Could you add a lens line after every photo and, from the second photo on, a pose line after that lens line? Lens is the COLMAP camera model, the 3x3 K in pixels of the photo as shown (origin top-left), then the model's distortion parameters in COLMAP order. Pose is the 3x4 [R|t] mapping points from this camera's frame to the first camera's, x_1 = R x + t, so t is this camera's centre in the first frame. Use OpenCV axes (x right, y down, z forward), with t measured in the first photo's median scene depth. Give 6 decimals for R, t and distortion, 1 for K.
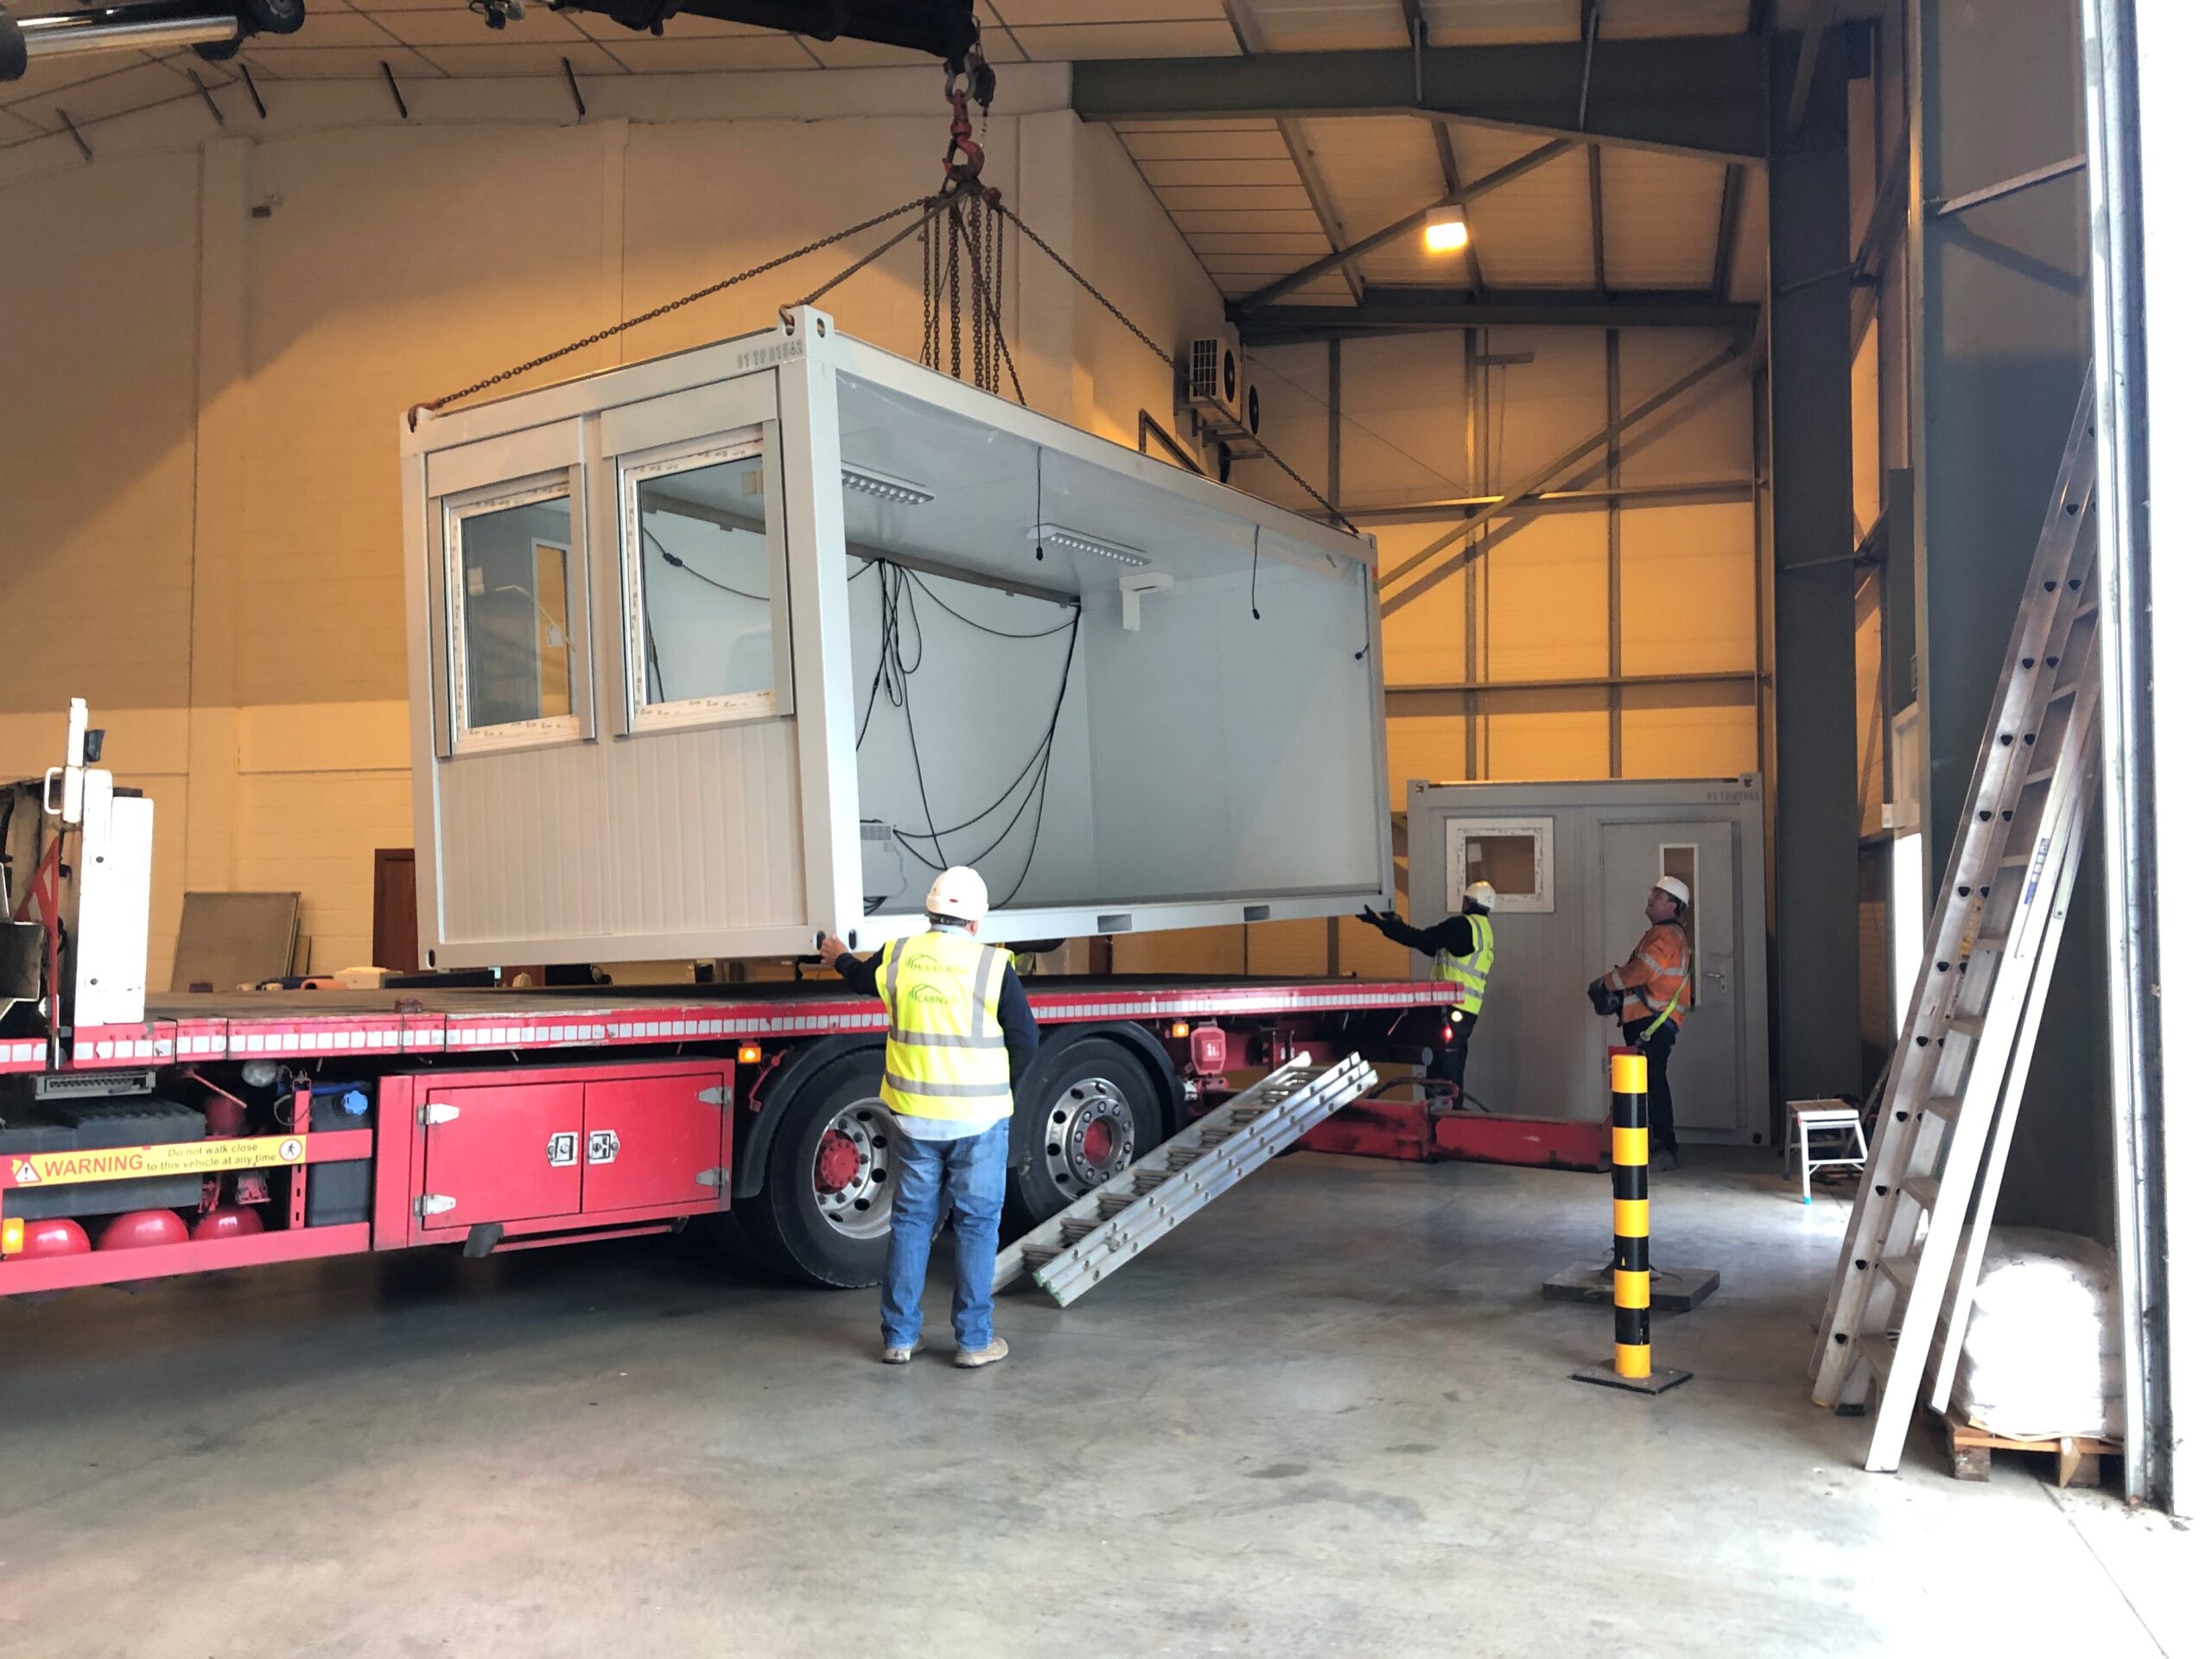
lens RADIAL K [[1564.8, 0, 1106.0], [0, 1564.8, 829.5], [0, 0, 1]] dist [0.075905, -0.346692]
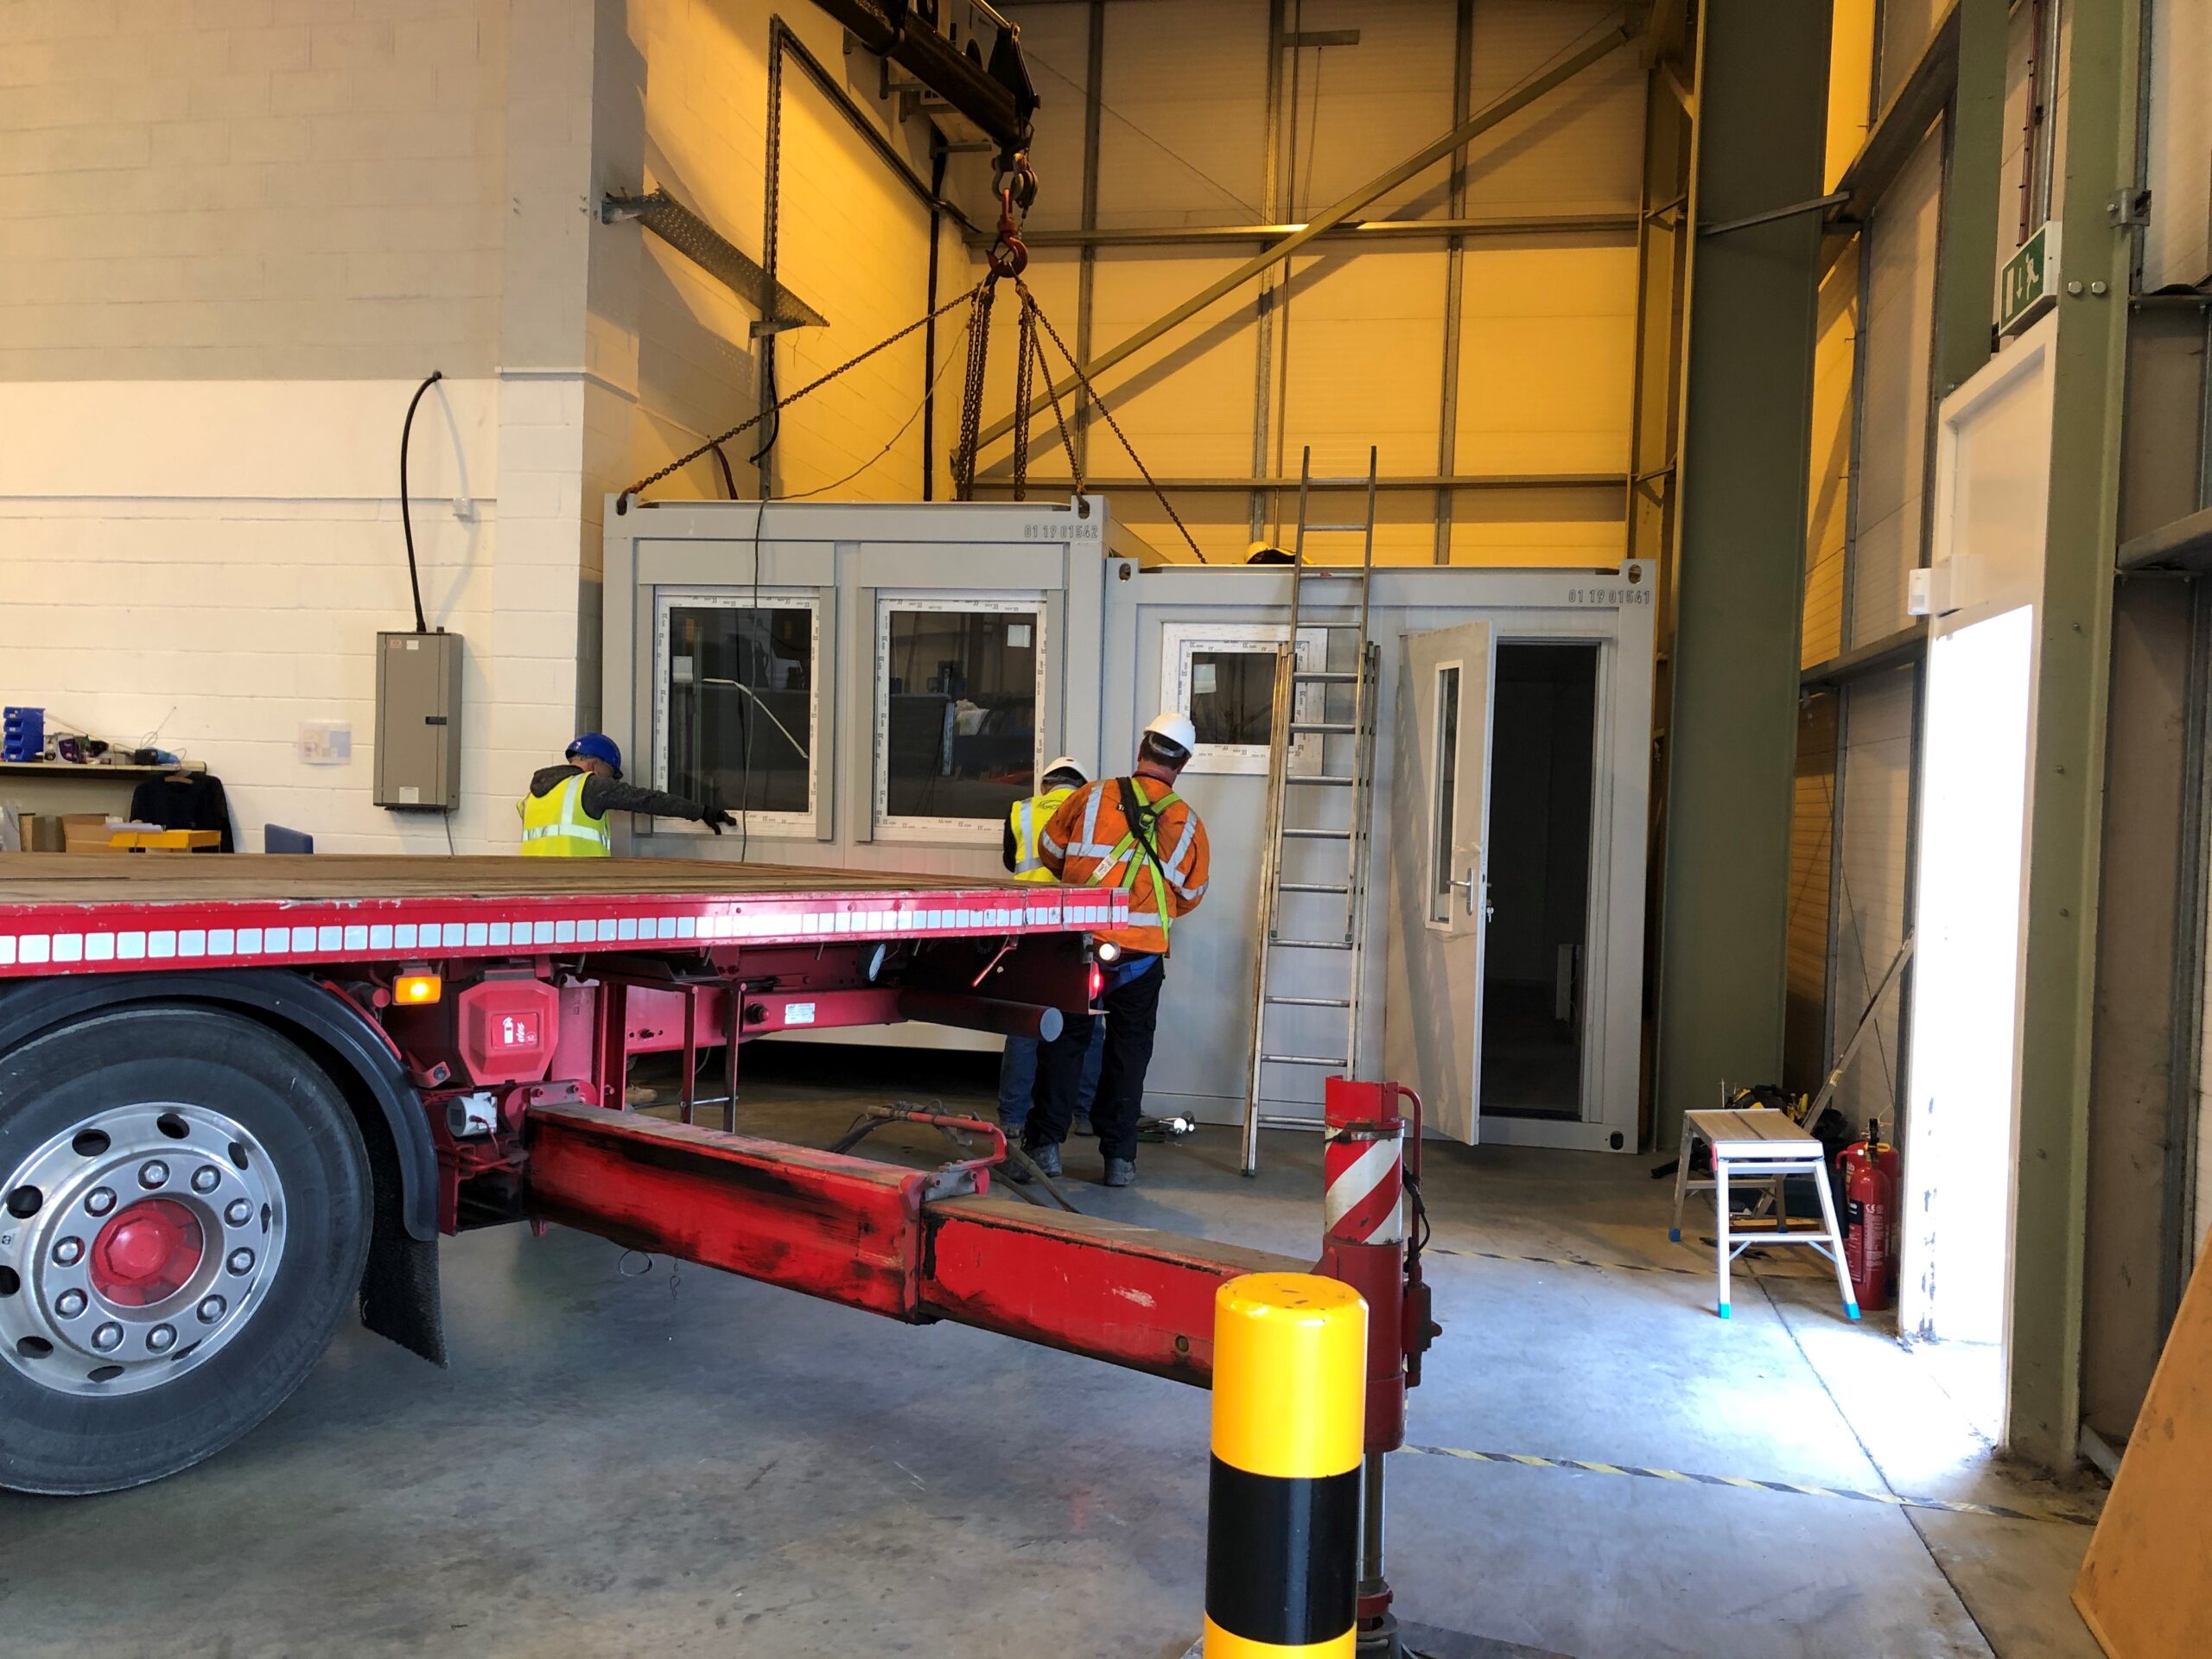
lens RADIAL K [[1830.6, 0, 1106.0], [0, 1830.6, 829.5], [0, 0, 1]] dist [0.006676, -0.181141]
pose [[0.990818, 0.027635, 0.132348, 0.058778], [-0.037335, 0.996750, 0.071378, 0.014047], [-0.129945, -0.075664, 0.988630, 0.163999]]
